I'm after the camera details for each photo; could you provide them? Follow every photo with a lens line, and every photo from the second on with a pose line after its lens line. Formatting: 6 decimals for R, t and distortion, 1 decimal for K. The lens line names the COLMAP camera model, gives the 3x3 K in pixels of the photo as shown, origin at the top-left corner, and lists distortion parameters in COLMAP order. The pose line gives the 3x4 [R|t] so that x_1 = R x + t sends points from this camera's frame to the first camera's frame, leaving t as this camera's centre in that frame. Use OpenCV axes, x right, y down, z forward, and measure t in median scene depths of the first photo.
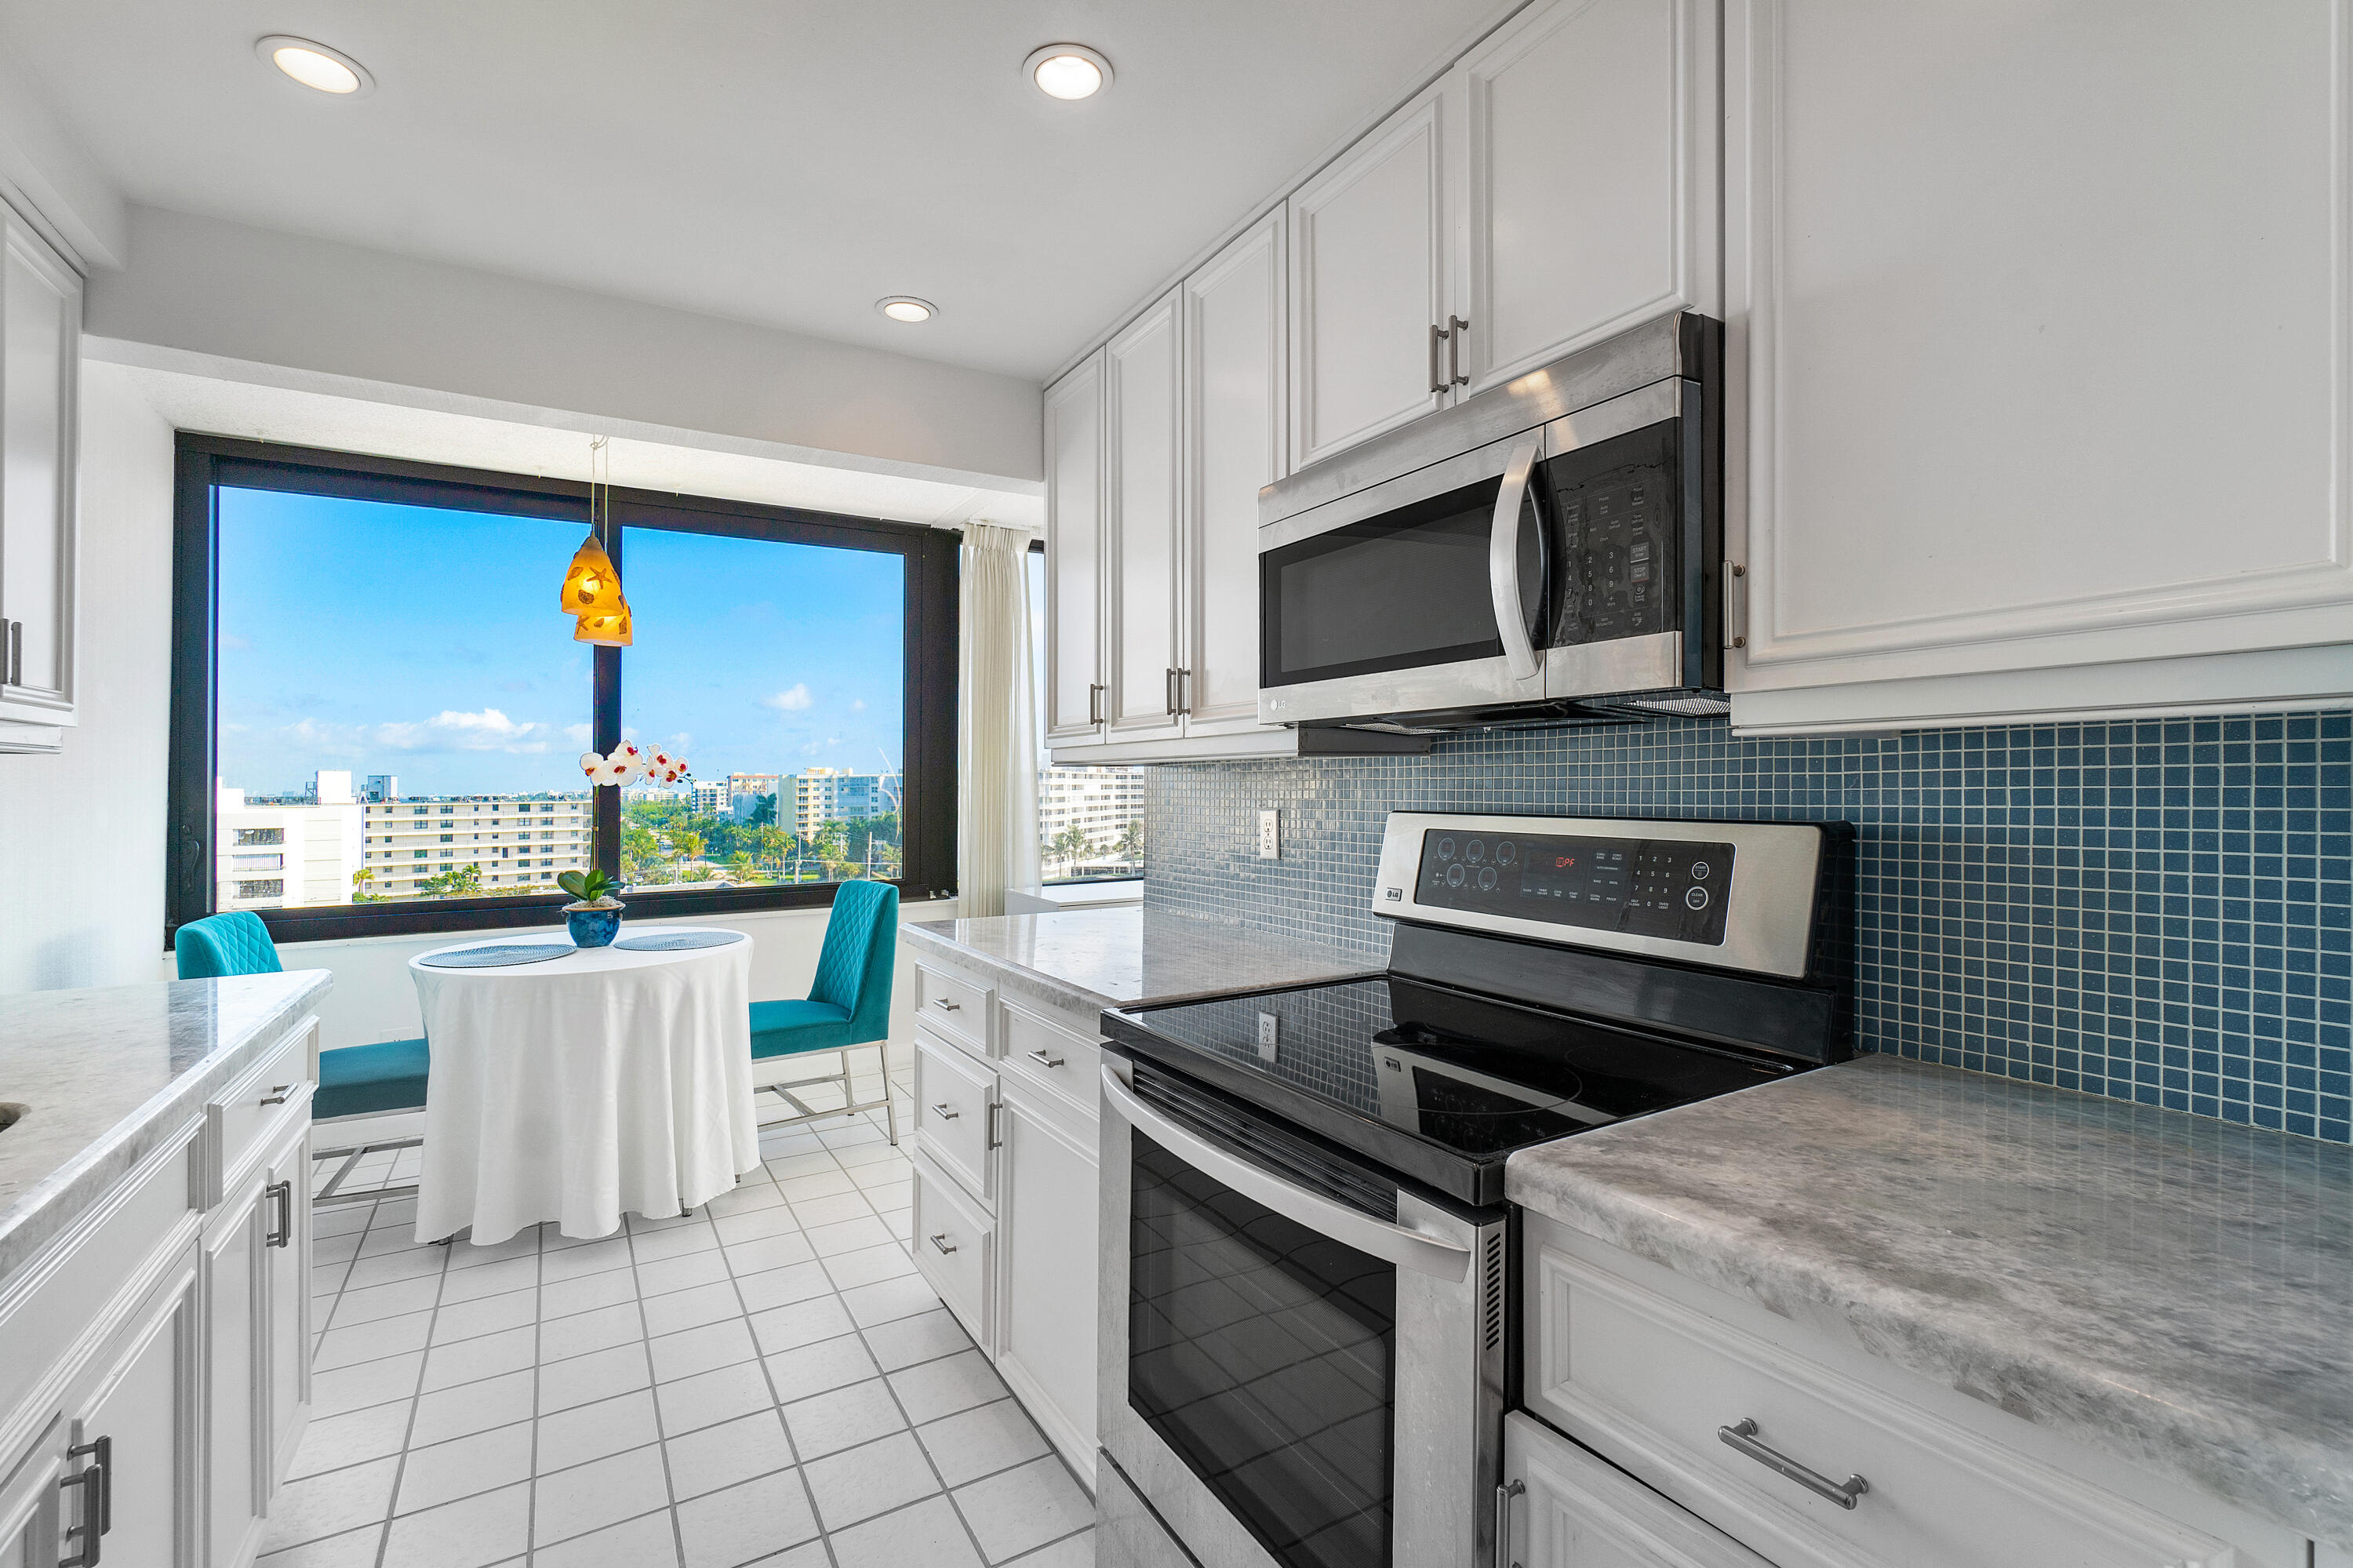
lens RADIAL K [[1040.4, 0, 1187.7], [0, 1040.4, 779.7], [0, 0, 1]] dist [0.001055, -0.000057]
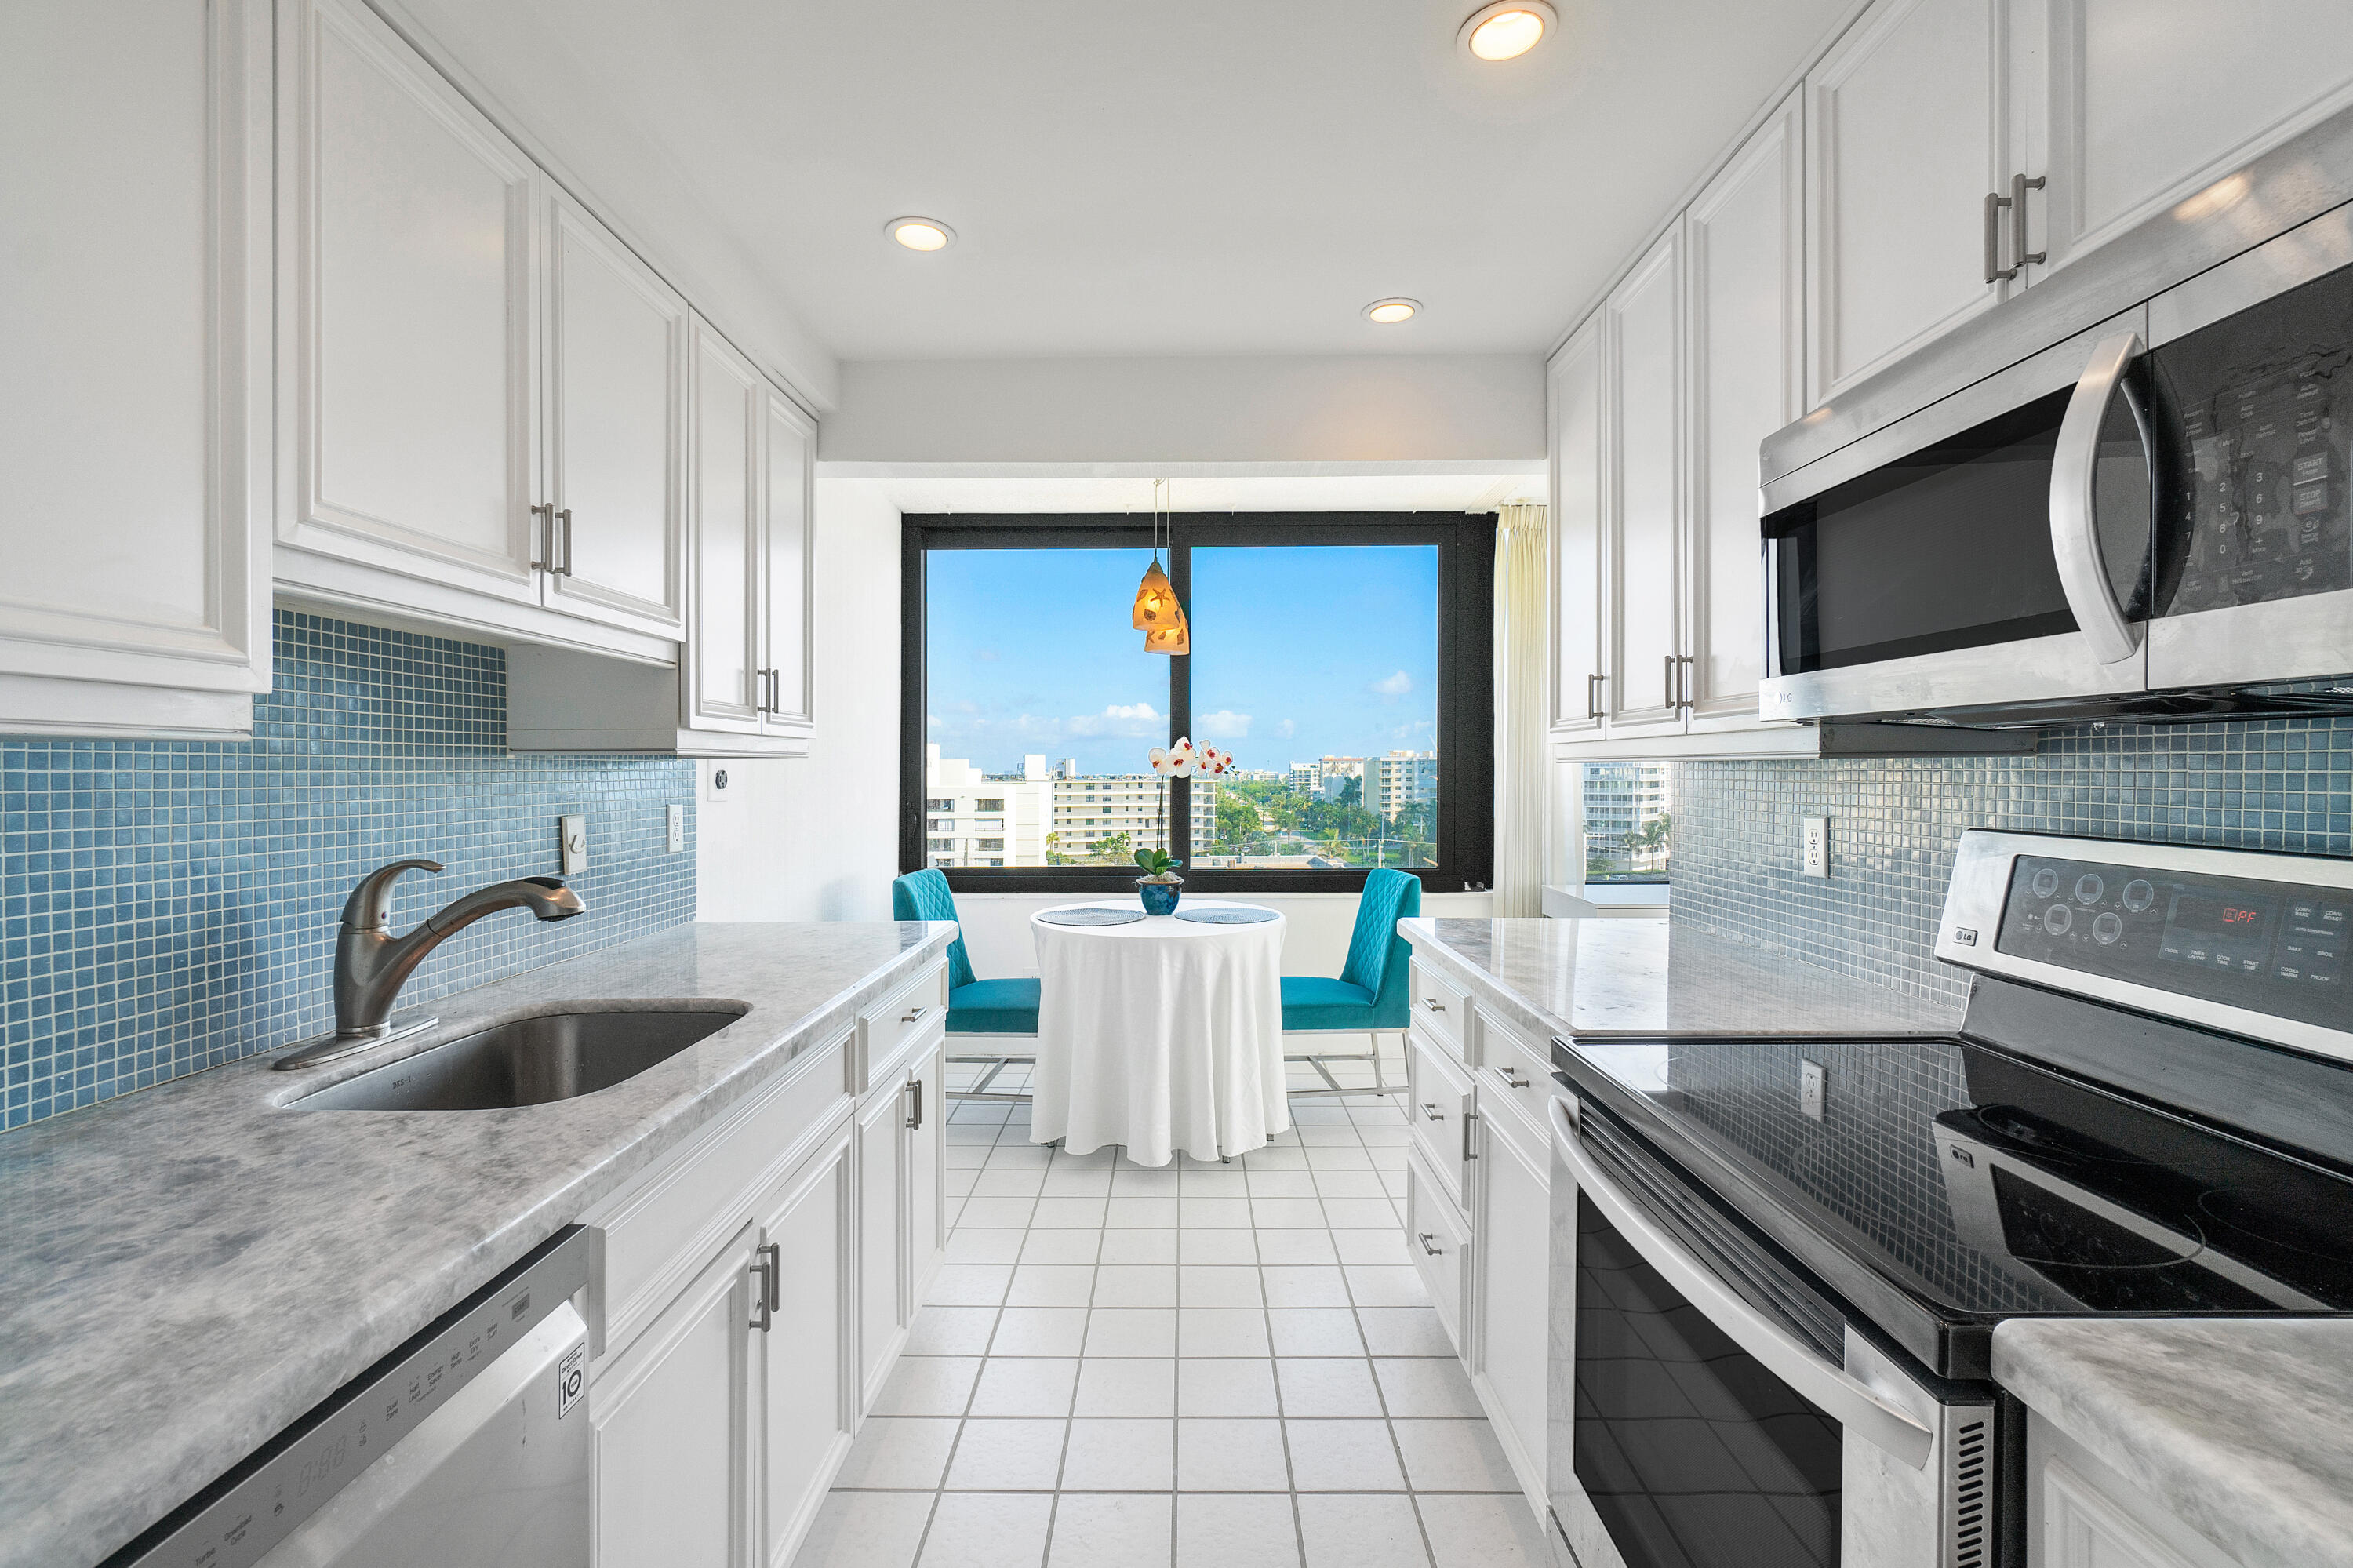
lens RADIAL K [[1044.3, 0, 1186.4], [0, 1044.3, 771.7], [0, 0, 1]] dist [-0.000831, 0.000256]
pose [[0.855743, 0.005957, -0.517367, 0.061843], [-0.001197, 0.999954, 0.009533, -0.011426], [0.517400, -0.007538, 0.855711, 0.022288]]
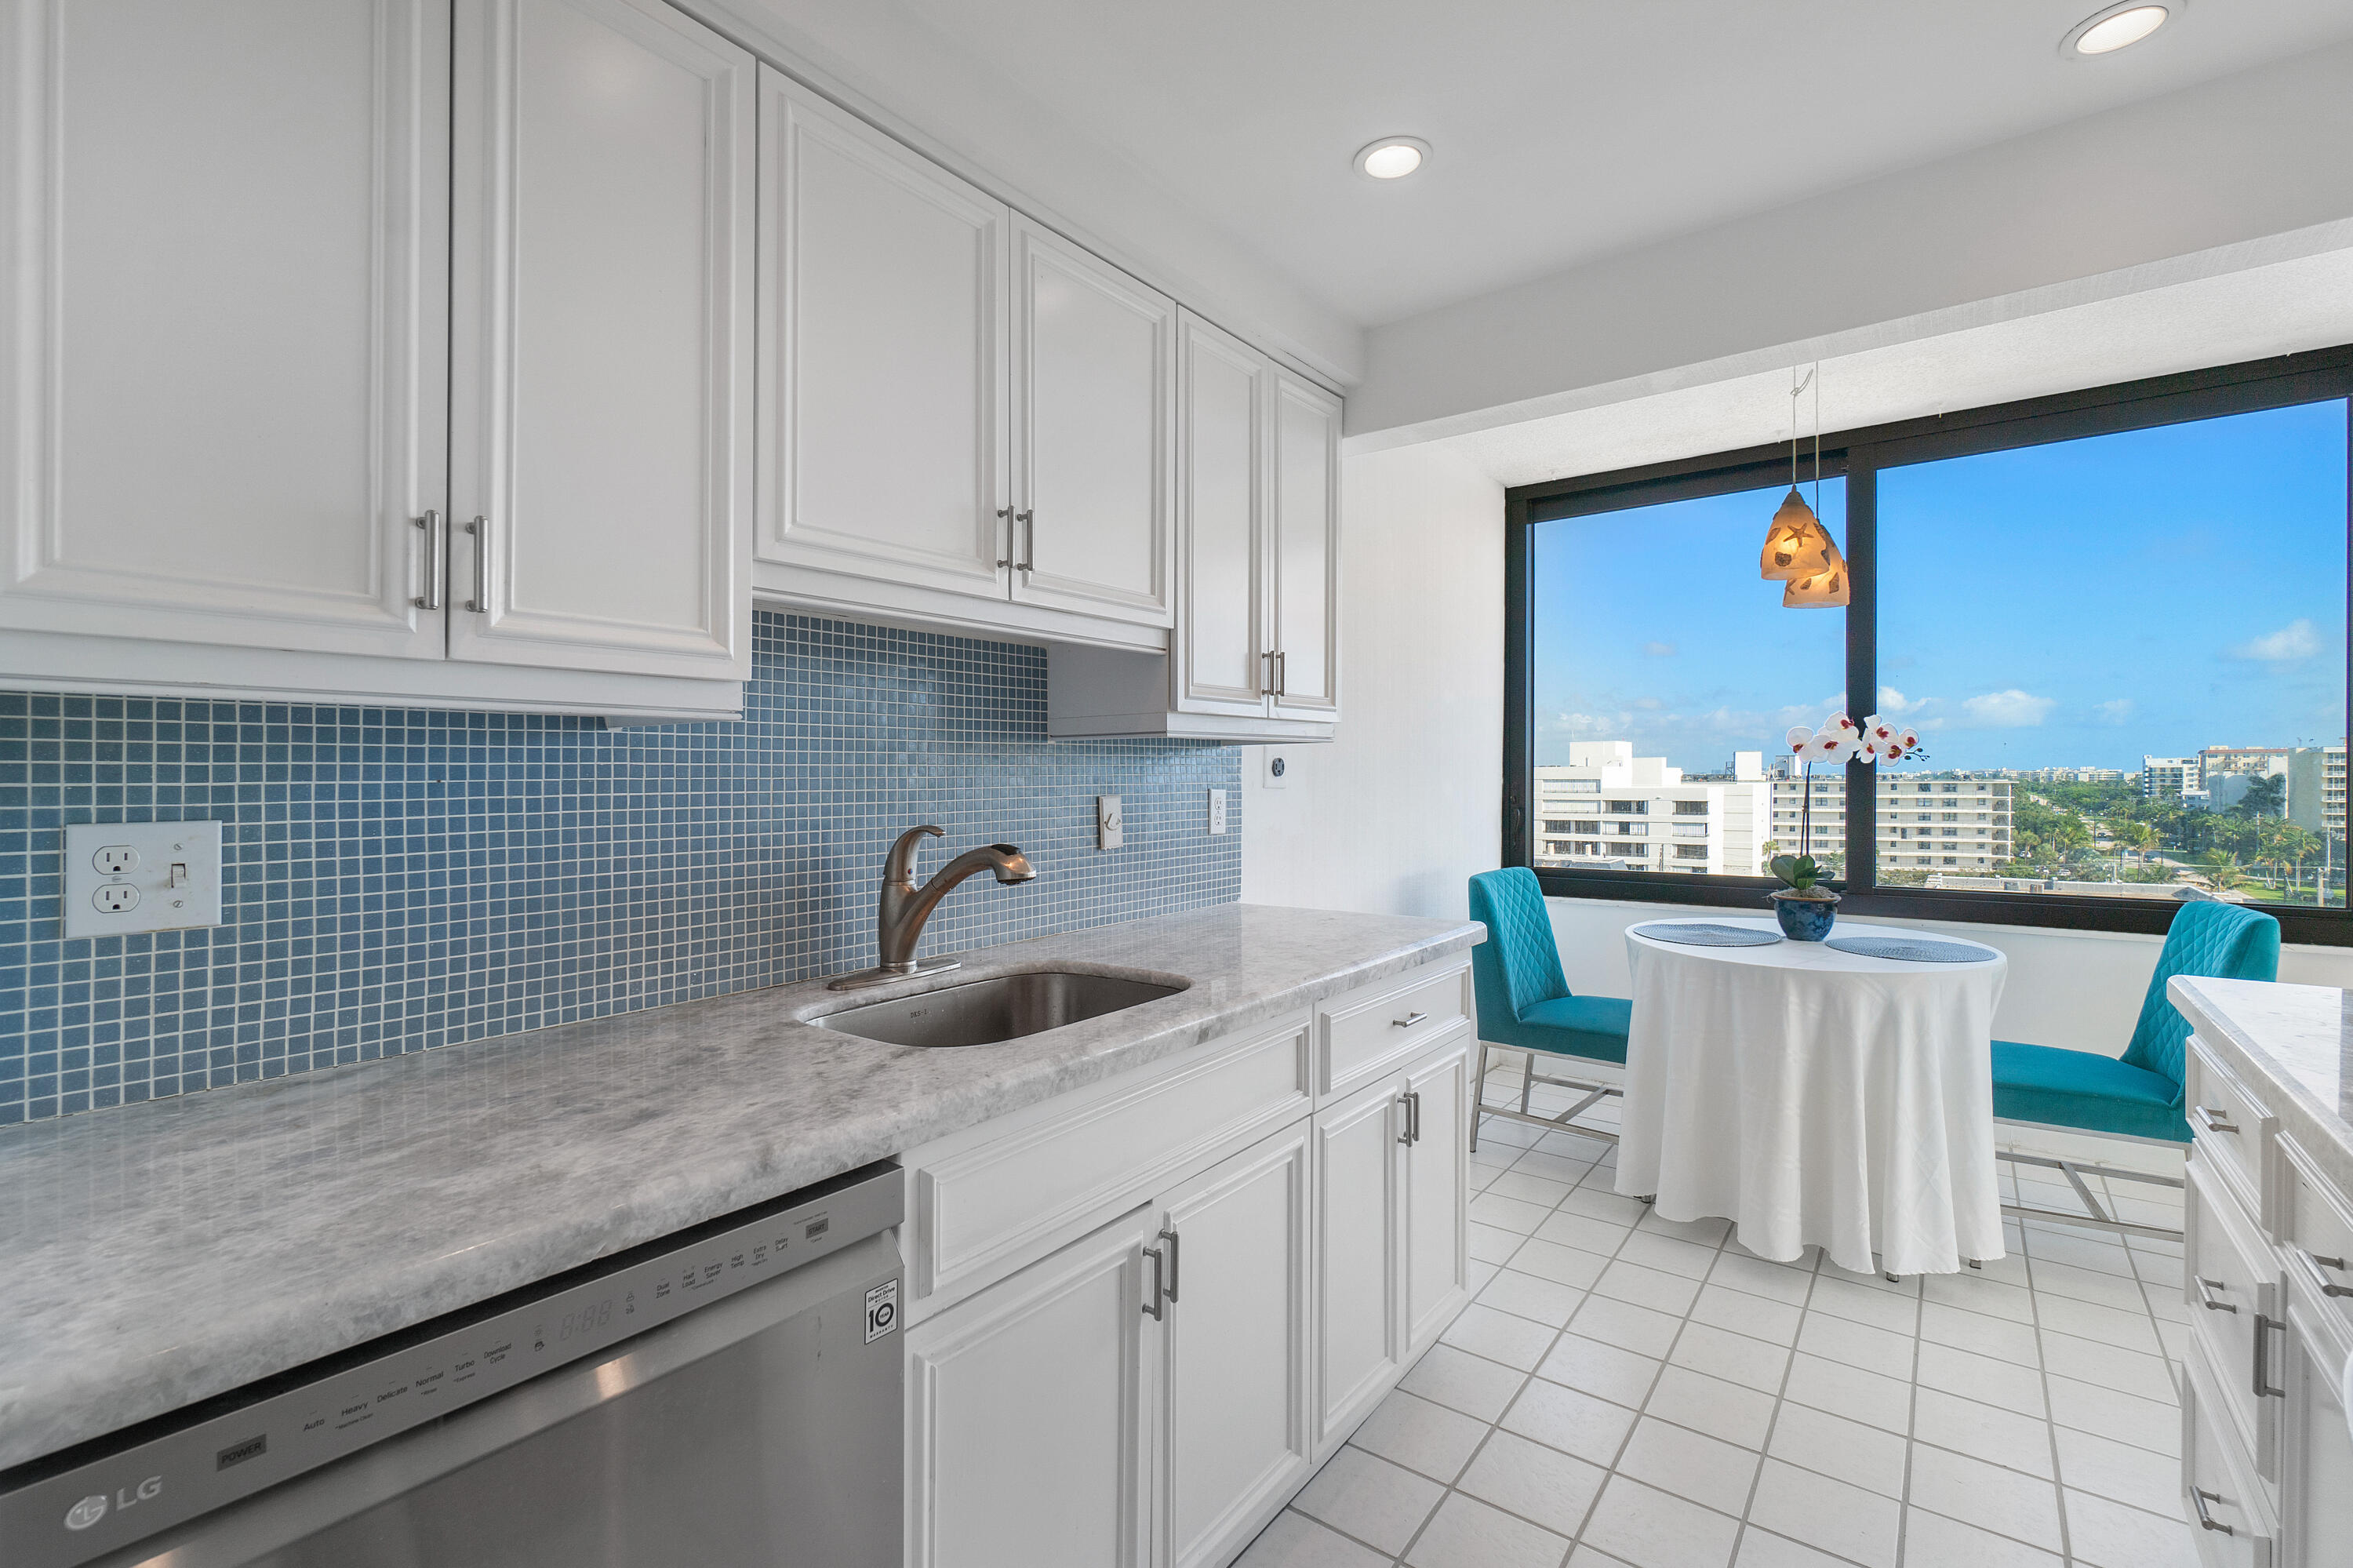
lens RADIAL K [[1053.3, 0, 1169.5], [0, 1053.3, 766.6], [0, 0, 1]] dist [-0.002315, 0.001218]
pose [[0.369542, -0.001517, -0.929213, 0.088401], [0.008842, 0.999959, 0.001884, 0.002217], [0.929172, -0.008912, 0.369540, 0.160440]]
